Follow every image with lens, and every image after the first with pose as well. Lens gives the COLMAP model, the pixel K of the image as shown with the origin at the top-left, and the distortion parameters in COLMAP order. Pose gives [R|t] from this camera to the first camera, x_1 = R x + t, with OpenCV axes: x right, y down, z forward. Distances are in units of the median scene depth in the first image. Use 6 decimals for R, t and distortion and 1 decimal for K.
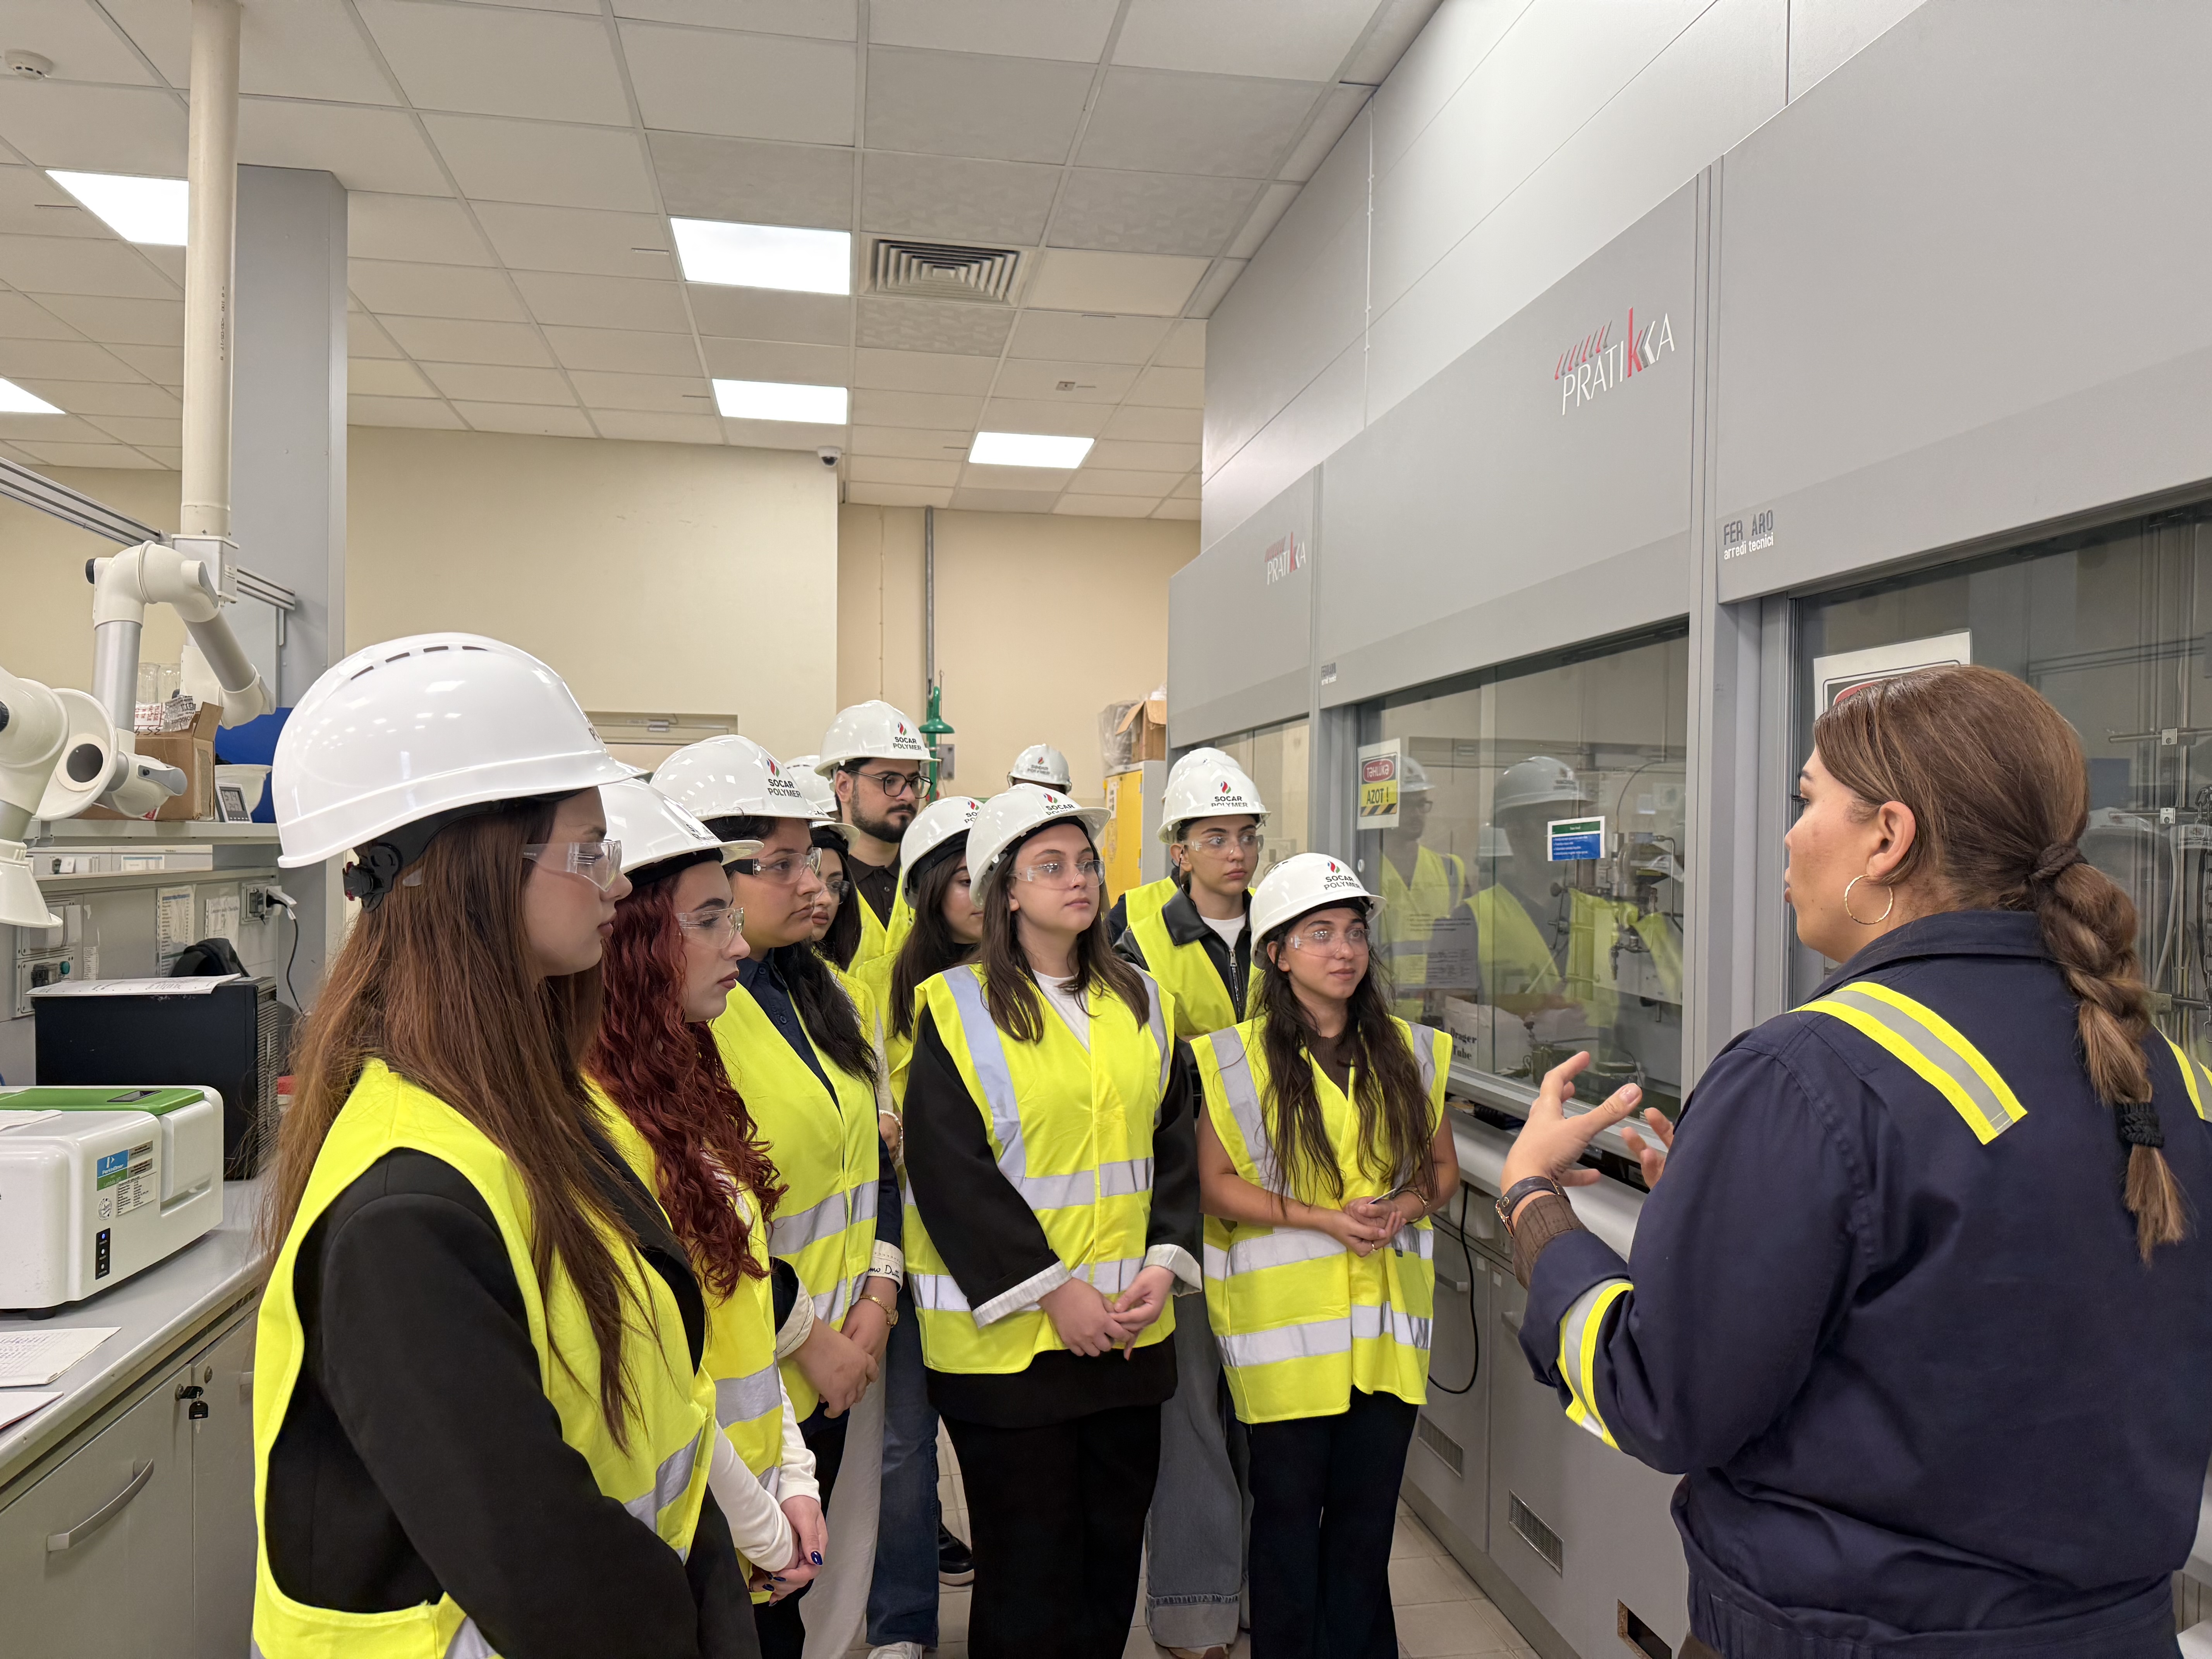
lens RADIAL K [[1602.4, 0, 1106.0], [0, 1602.4, 829.5], [0, 0, 1]] dist [0.139718, -0.179288]
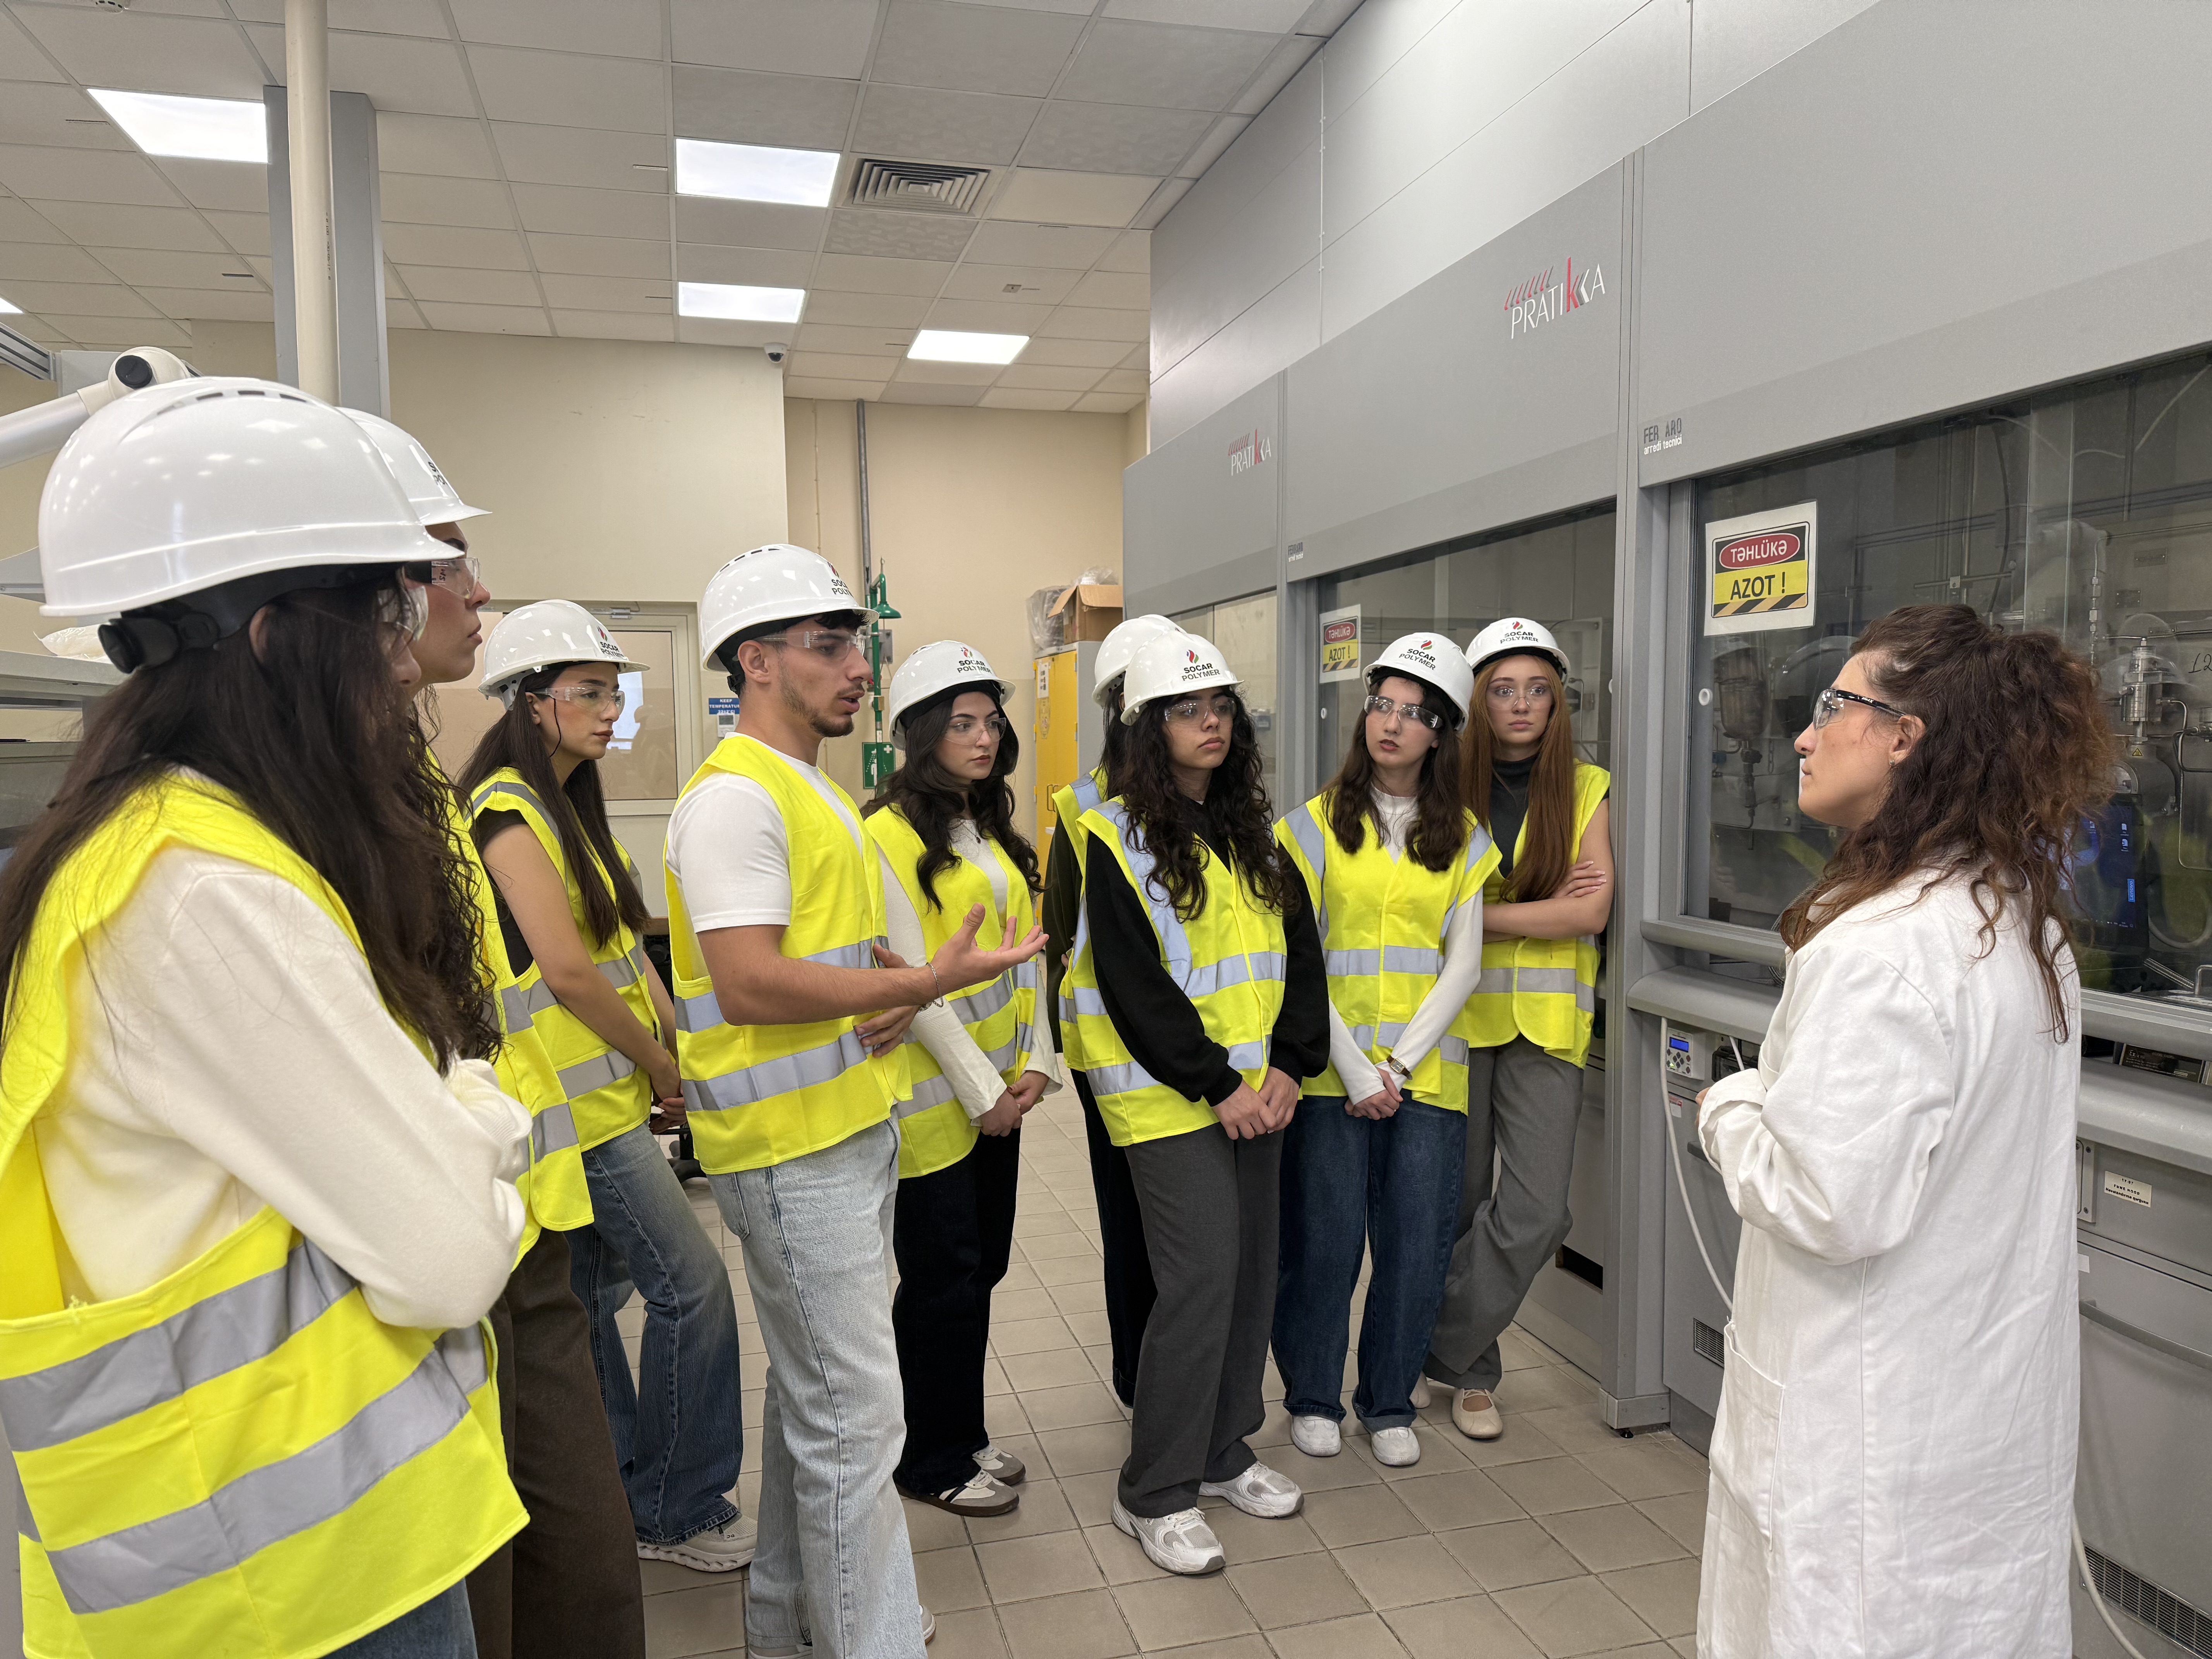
lens RADIAL K [[1609.2, 0, 1106.0], [0, 1609.2, 829.5], [0, 0, 1]] dist [0.083126, -0.100229]
pose [[0.996588, -0.022788, 0.079326, -0.071994], [0.017586, 0.997687, 0.065666, 0.019113], [-0.080639, -0.064047, 0.994684, -0.129417]]
